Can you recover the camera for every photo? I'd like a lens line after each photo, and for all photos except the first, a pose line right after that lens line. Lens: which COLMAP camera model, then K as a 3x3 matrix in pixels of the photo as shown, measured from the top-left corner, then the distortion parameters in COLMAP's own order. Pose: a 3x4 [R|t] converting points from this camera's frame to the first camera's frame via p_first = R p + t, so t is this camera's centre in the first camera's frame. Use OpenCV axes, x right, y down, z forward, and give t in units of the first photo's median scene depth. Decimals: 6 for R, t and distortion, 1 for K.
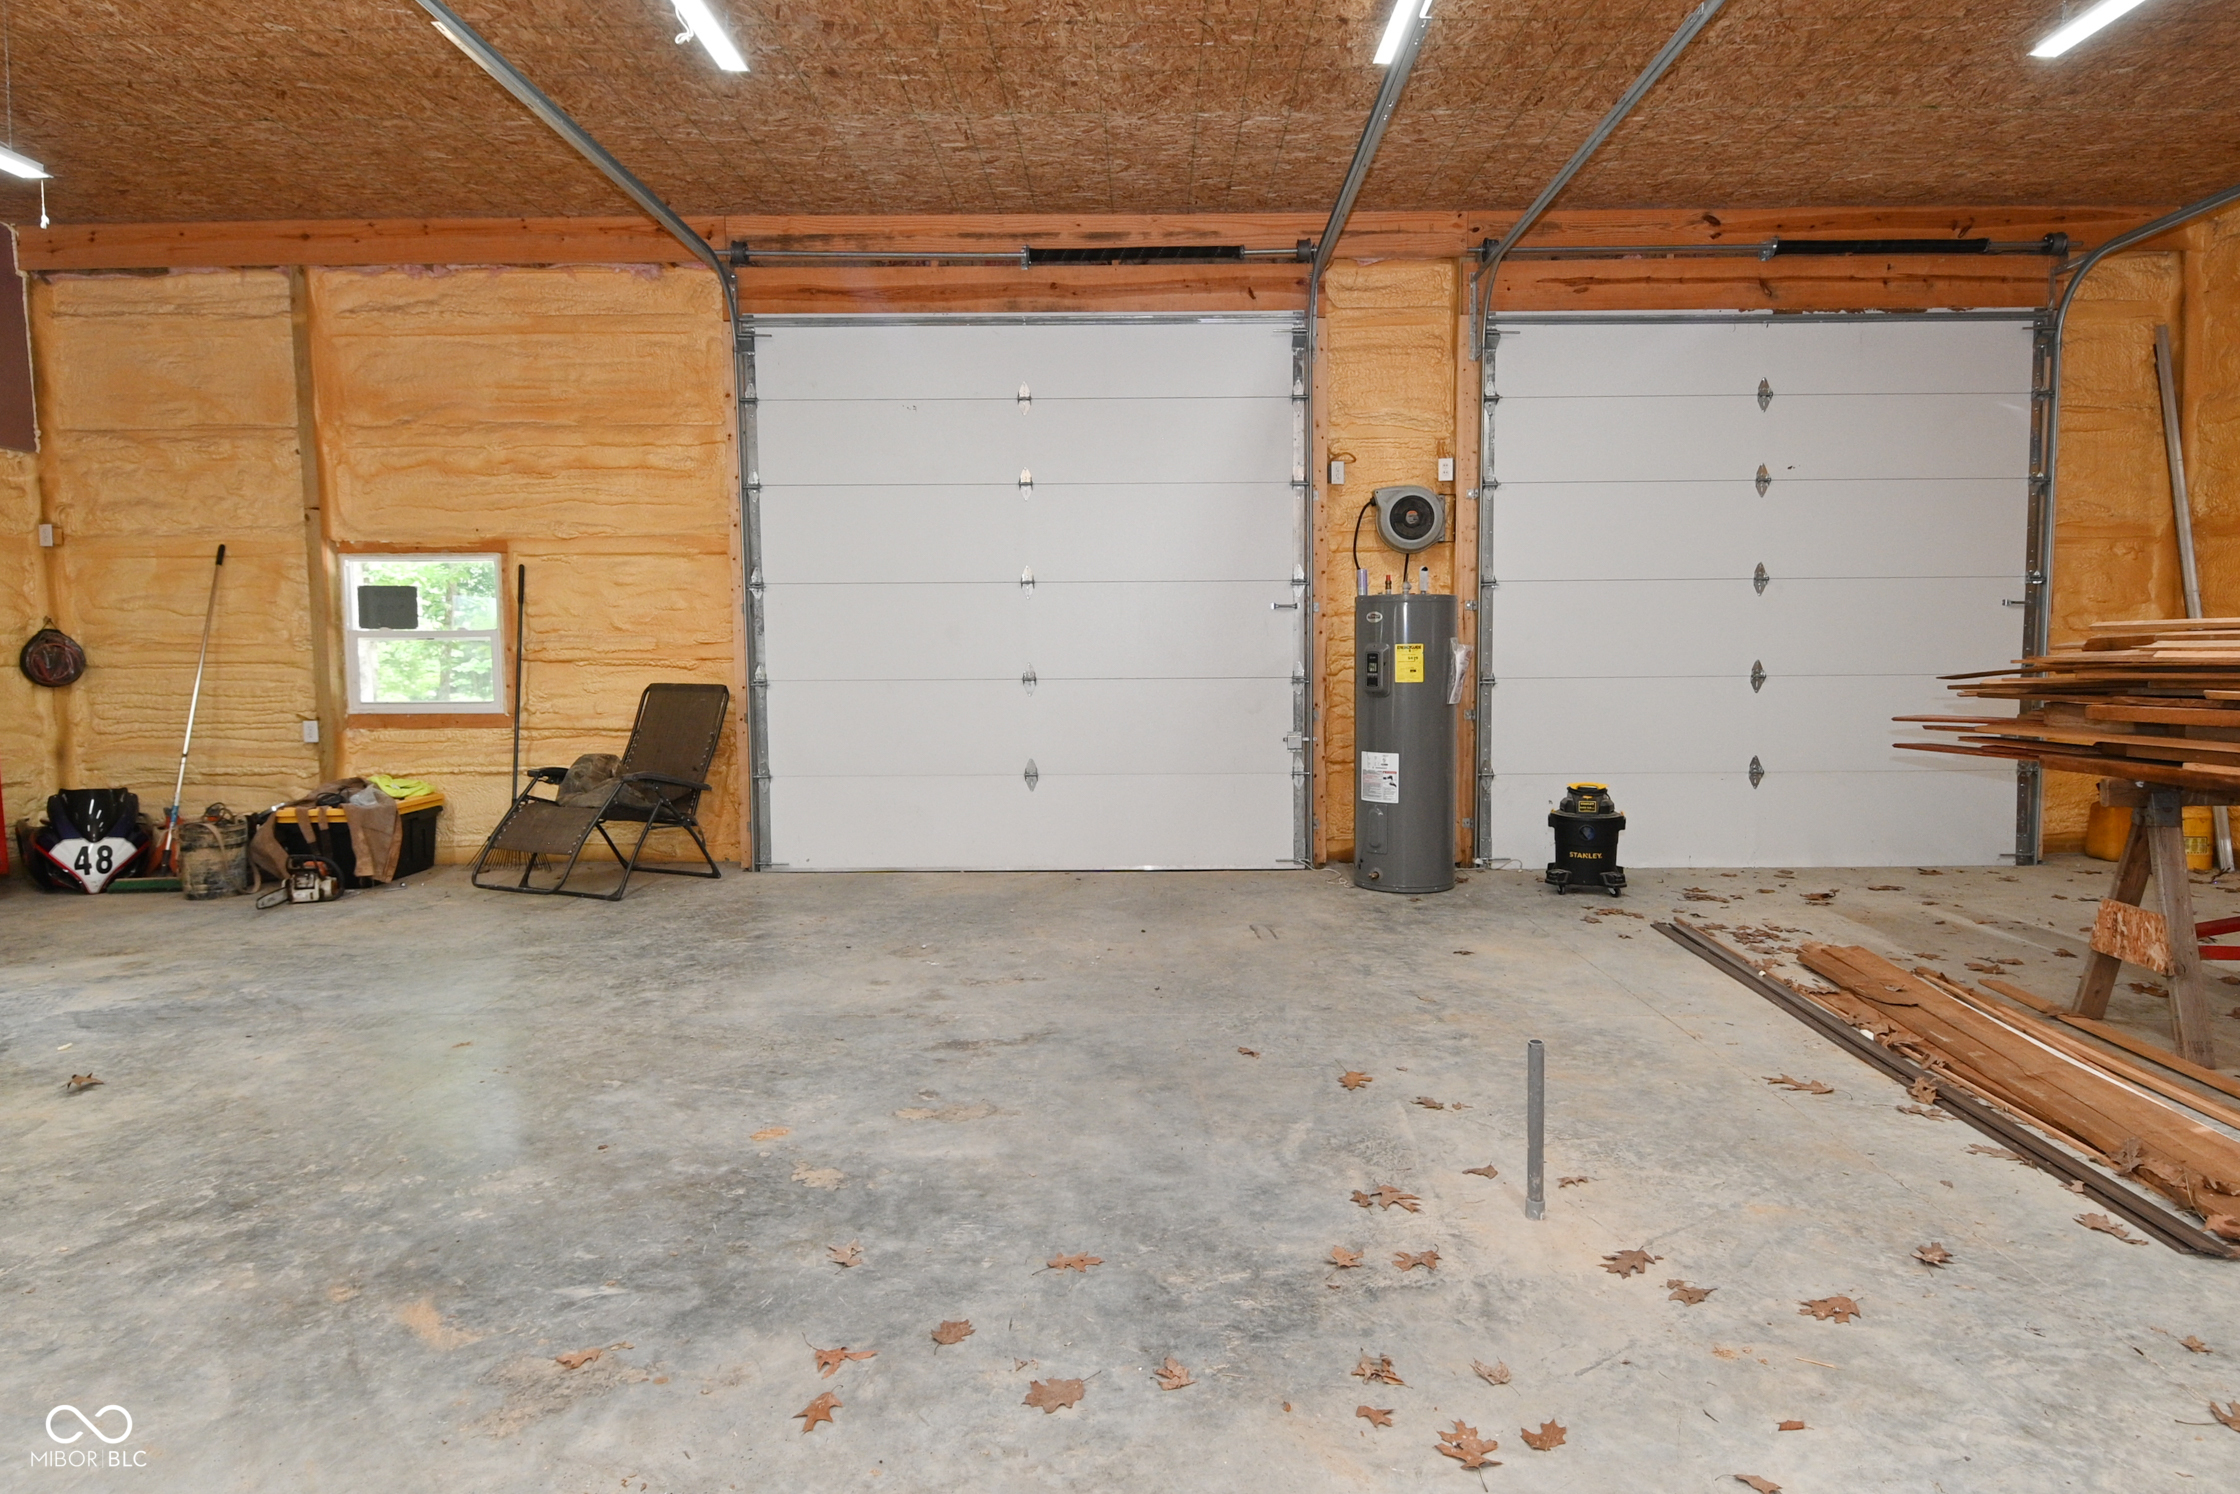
lens RADIAL K [[1296.1, 0, 1122.6], [0, 1296.1, 740.8], [0, 0, 1]] dist [-0.002542, 0.000282]
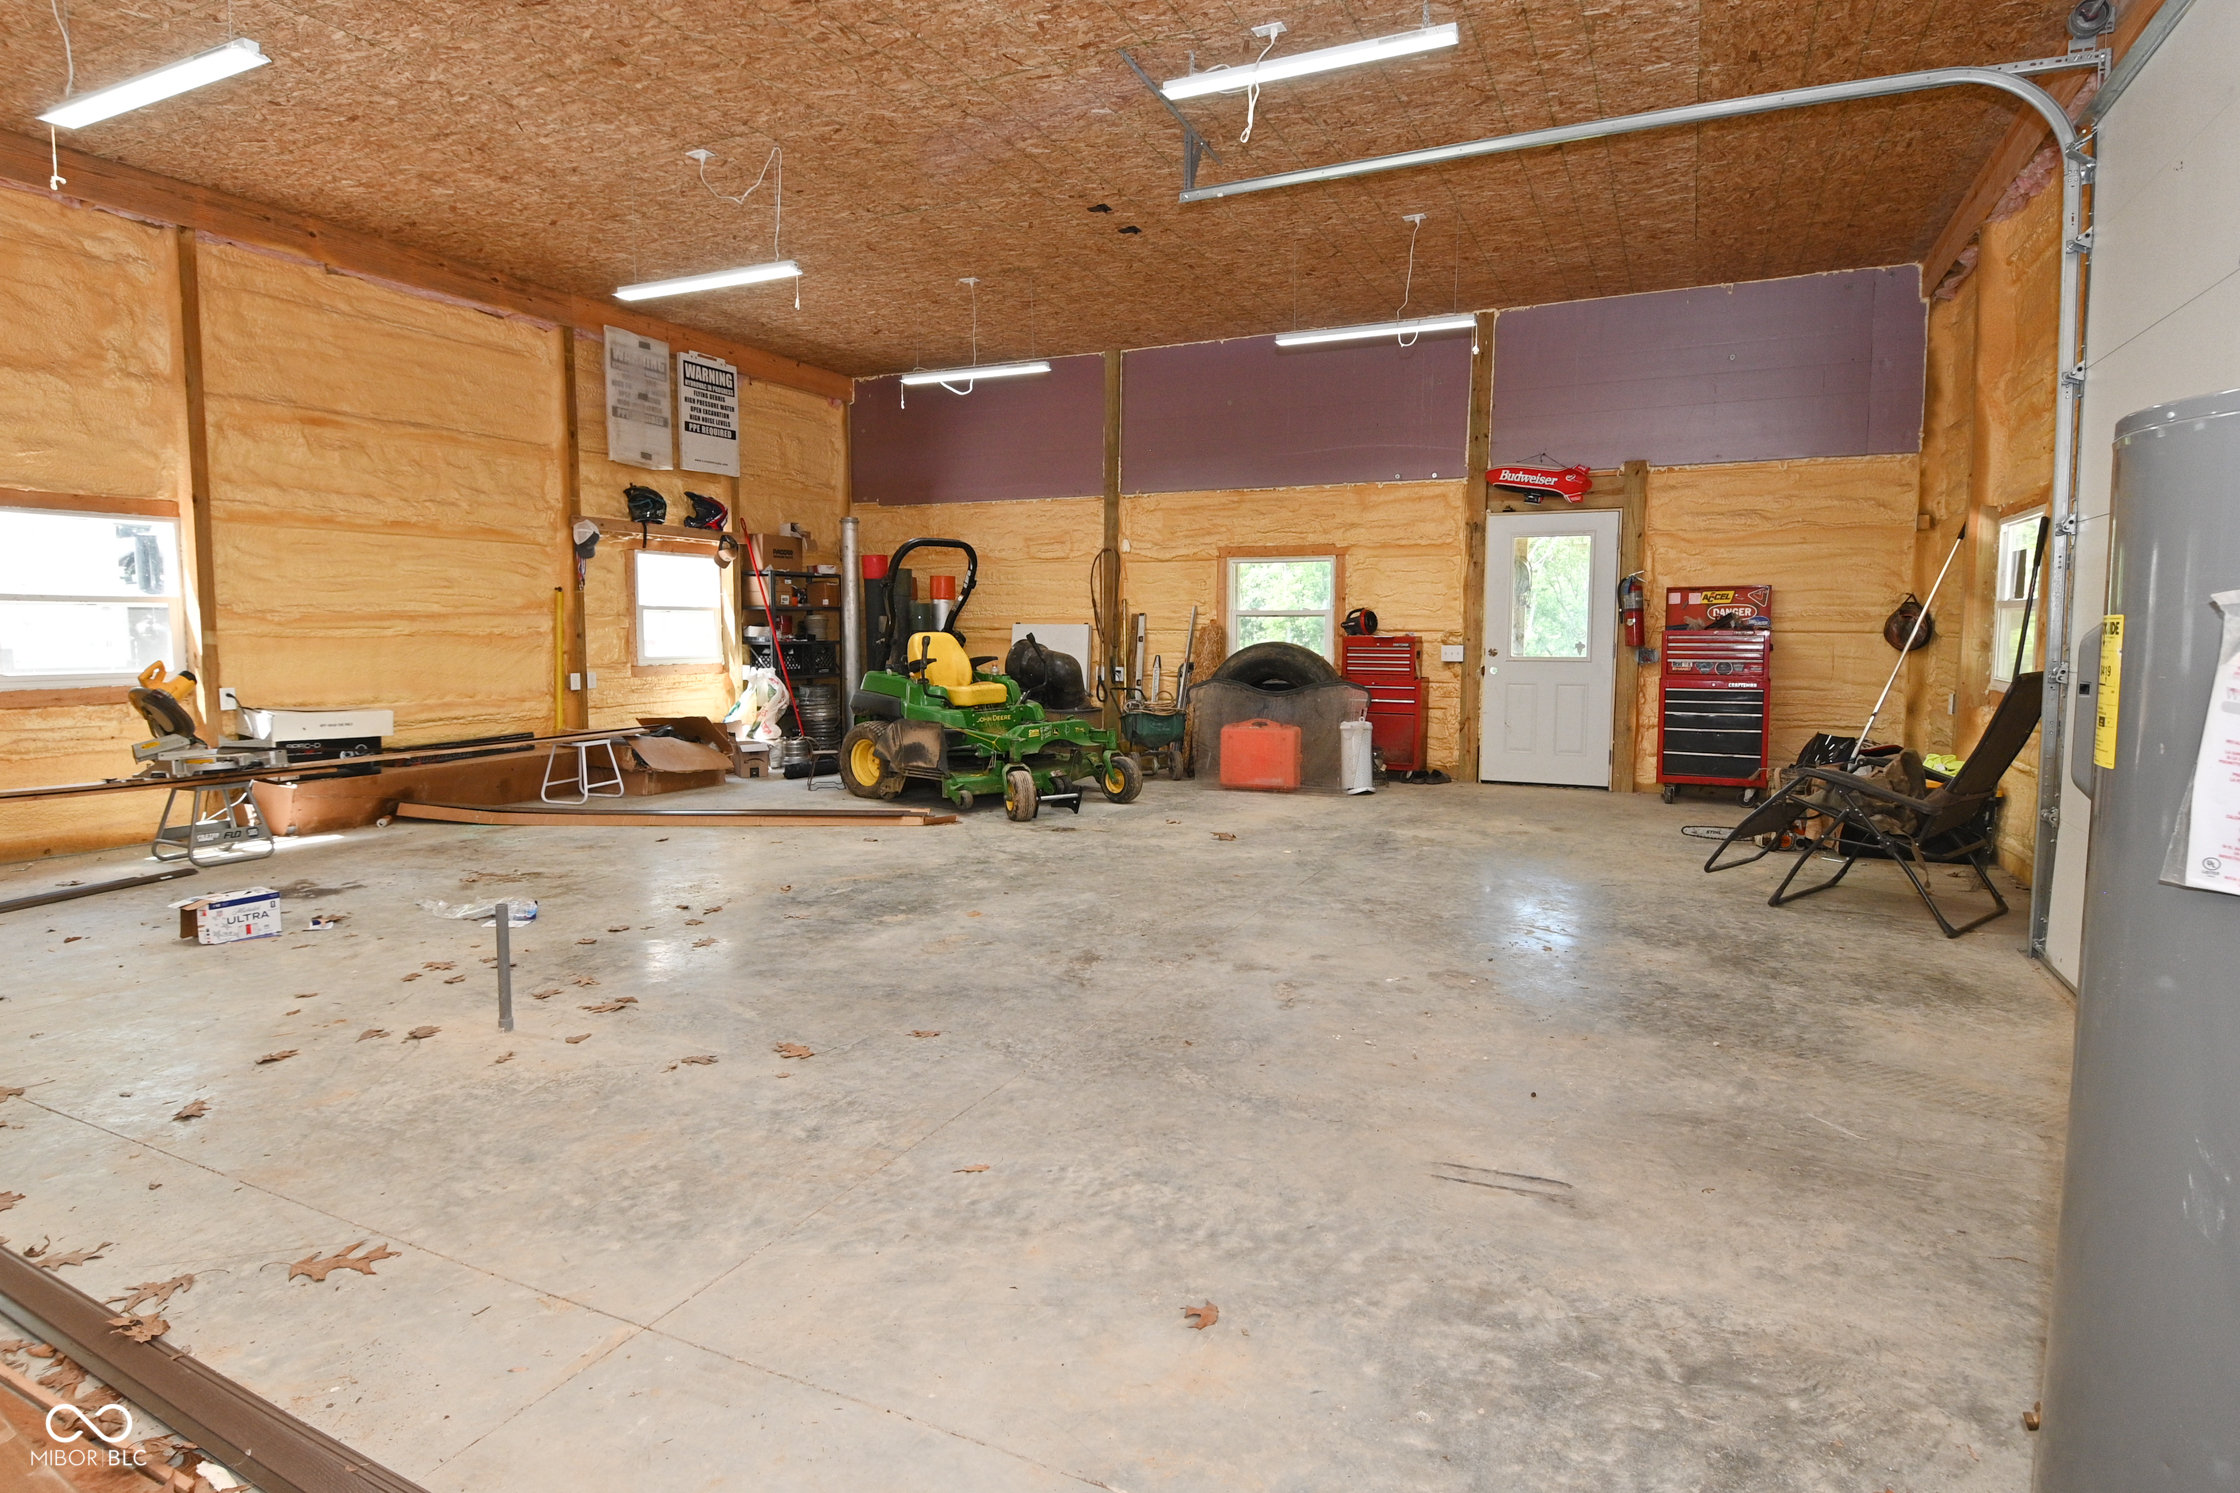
lens RADIAL K [[1172.2, 0, 1120.2], [0, 1172.2, 739.4], [0, 0, 1]] dist [-0.023662, -0.002820]
pose [[-0.412918, 0.098523, -0.905424, 0.807684], [-0.071387, 0.987572, 0.140018, -0.109459], [0.907966, 0.122451, -0.400753, 1.458951]]
